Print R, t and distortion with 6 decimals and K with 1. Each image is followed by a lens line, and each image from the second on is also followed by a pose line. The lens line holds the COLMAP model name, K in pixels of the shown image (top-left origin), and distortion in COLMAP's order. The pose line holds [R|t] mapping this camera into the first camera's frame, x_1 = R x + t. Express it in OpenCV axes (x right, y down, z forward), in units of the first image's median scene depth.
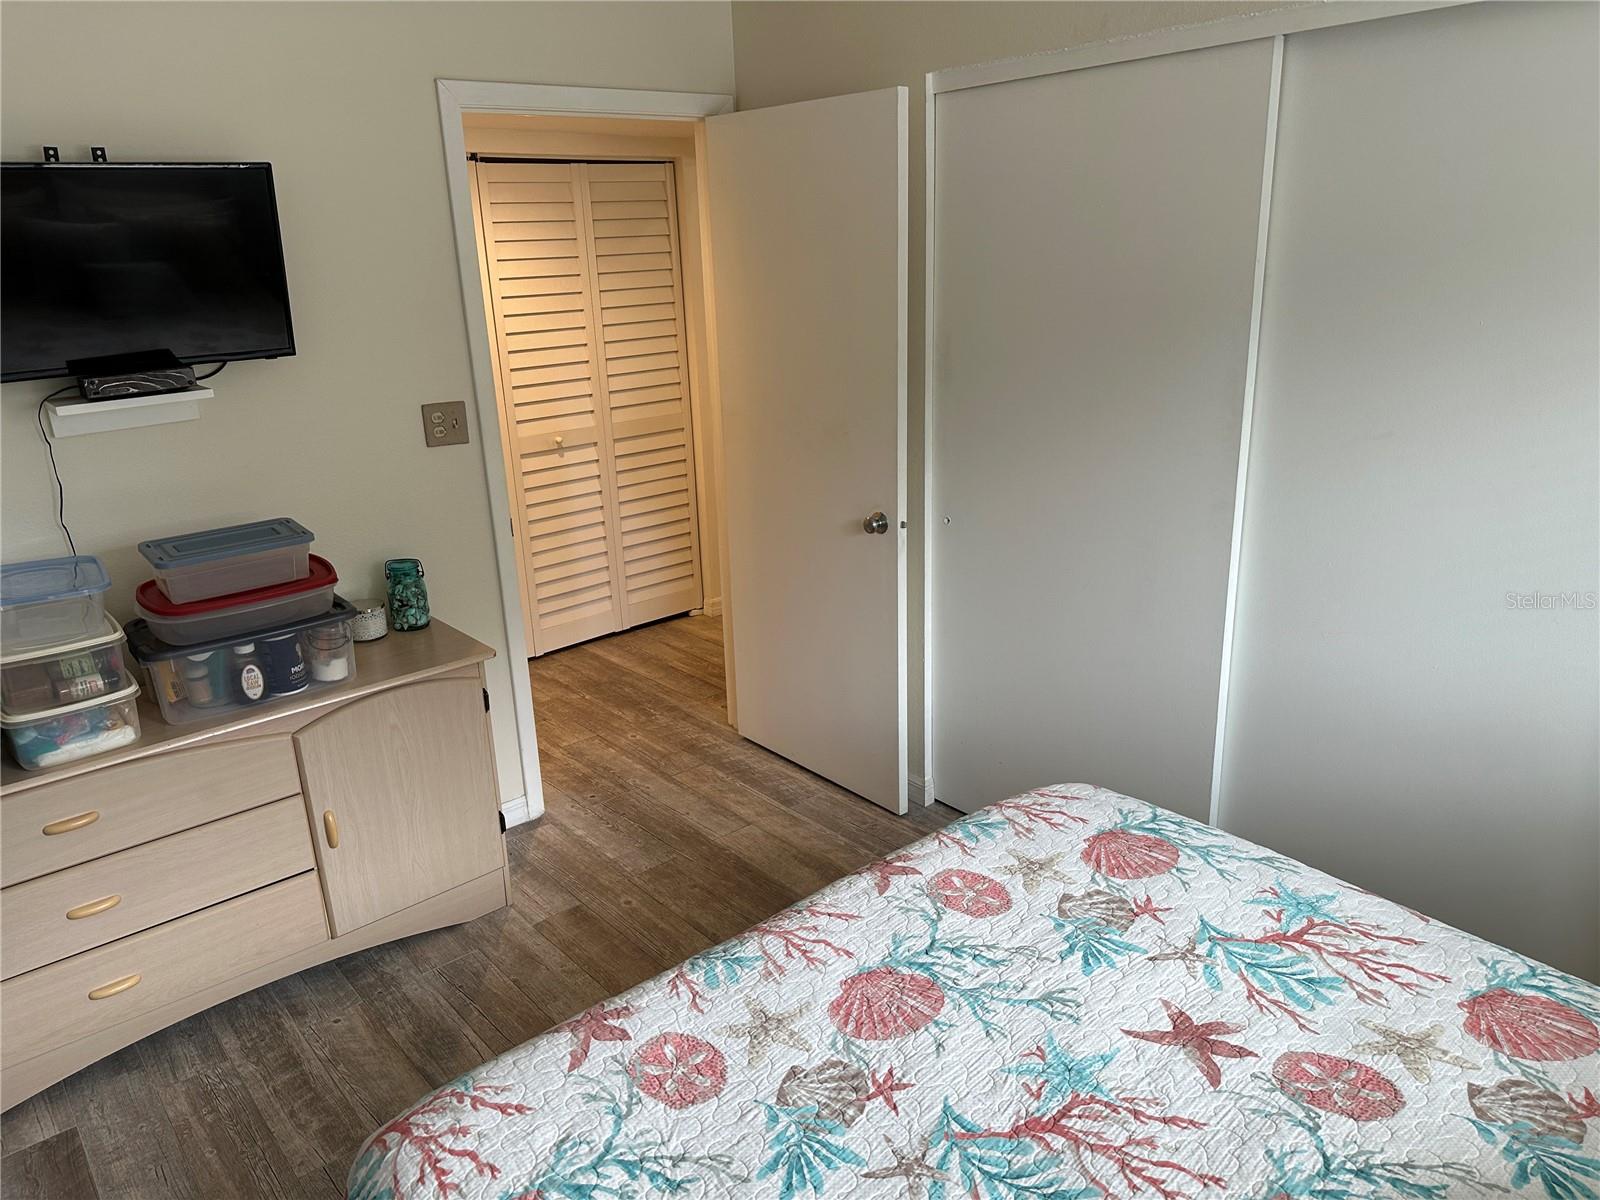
lens RADIAL K [[1085.4, 0, 803.6], [0, 1085.4, 608.6], [0, 0, 1]] dist [0.132836, -0.200706]
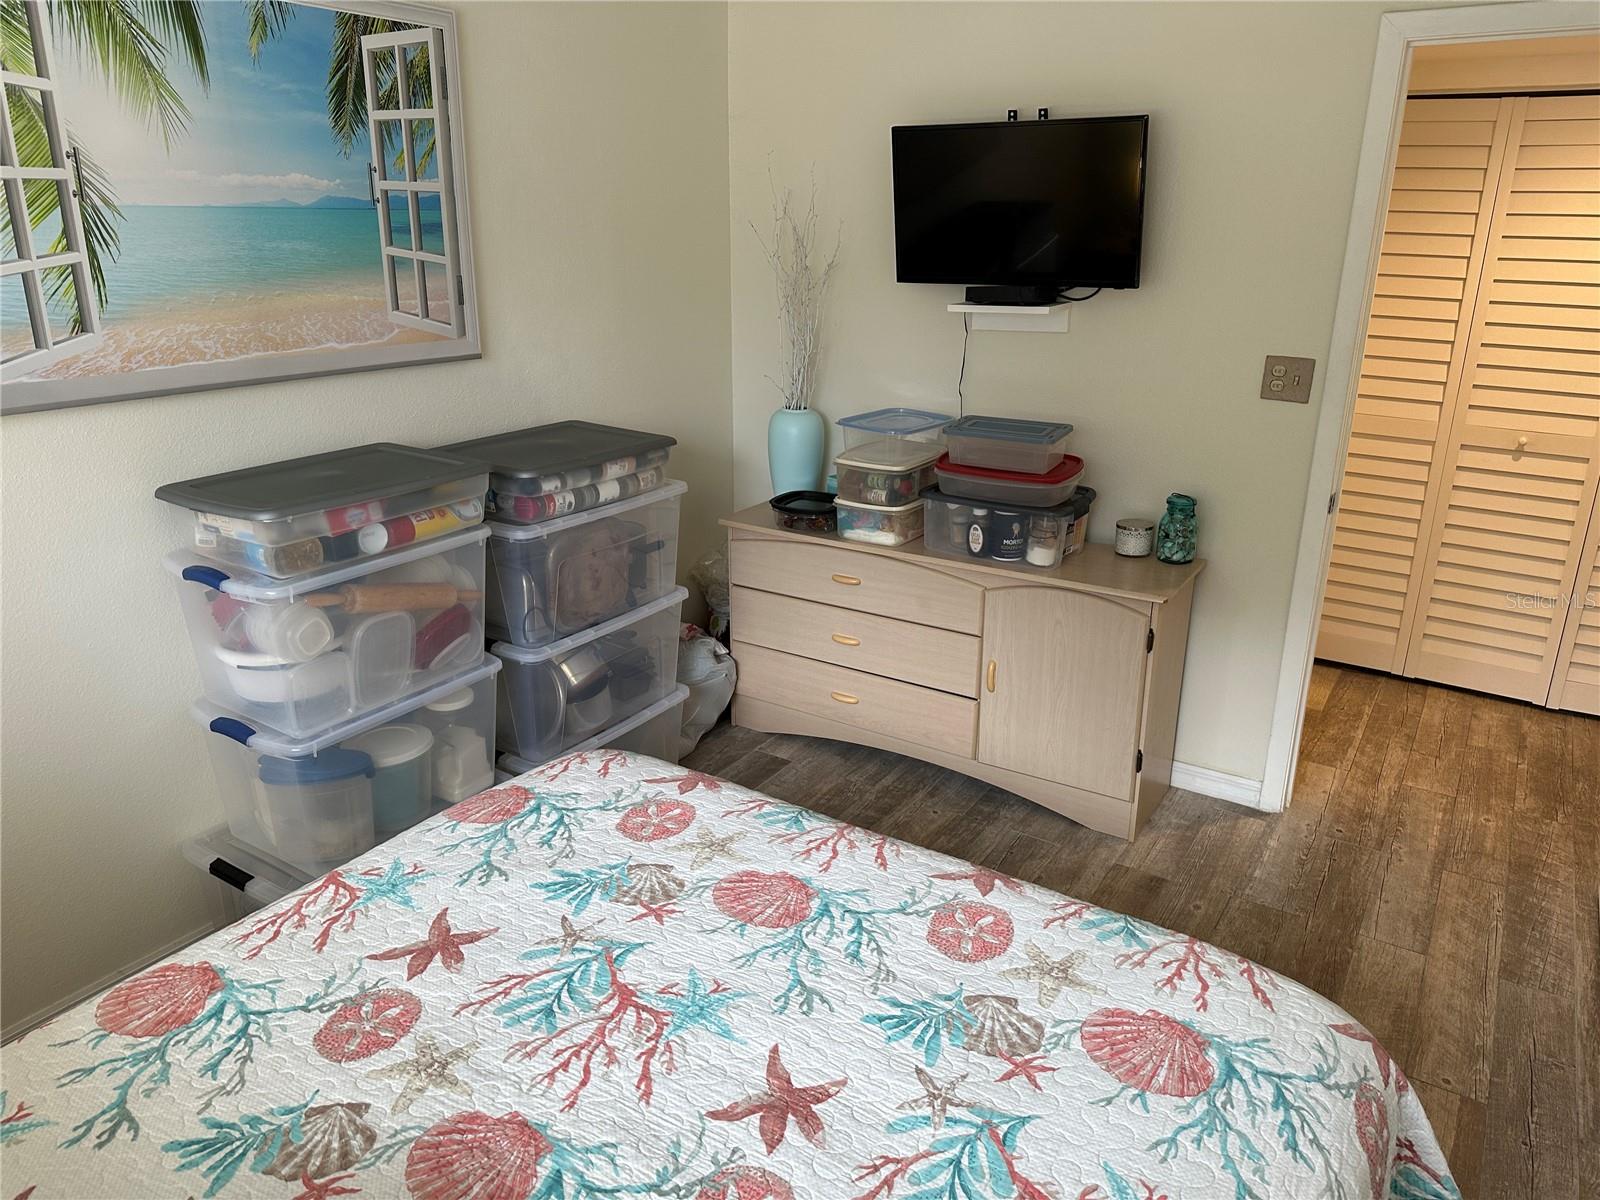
lens RADIAL K [[1085.4, 0, 803.6], [0, 1085.4, 608.6], [0, 0, 1]] dist [0.132836, -0.200706]
pose [[0.308145, 0.357579, -0.881580, 0.672362], [-0.320557, 0.911509, 0.257672, -0.139526], [0.895706, 0.203196, 0.395502, 0.392454]]
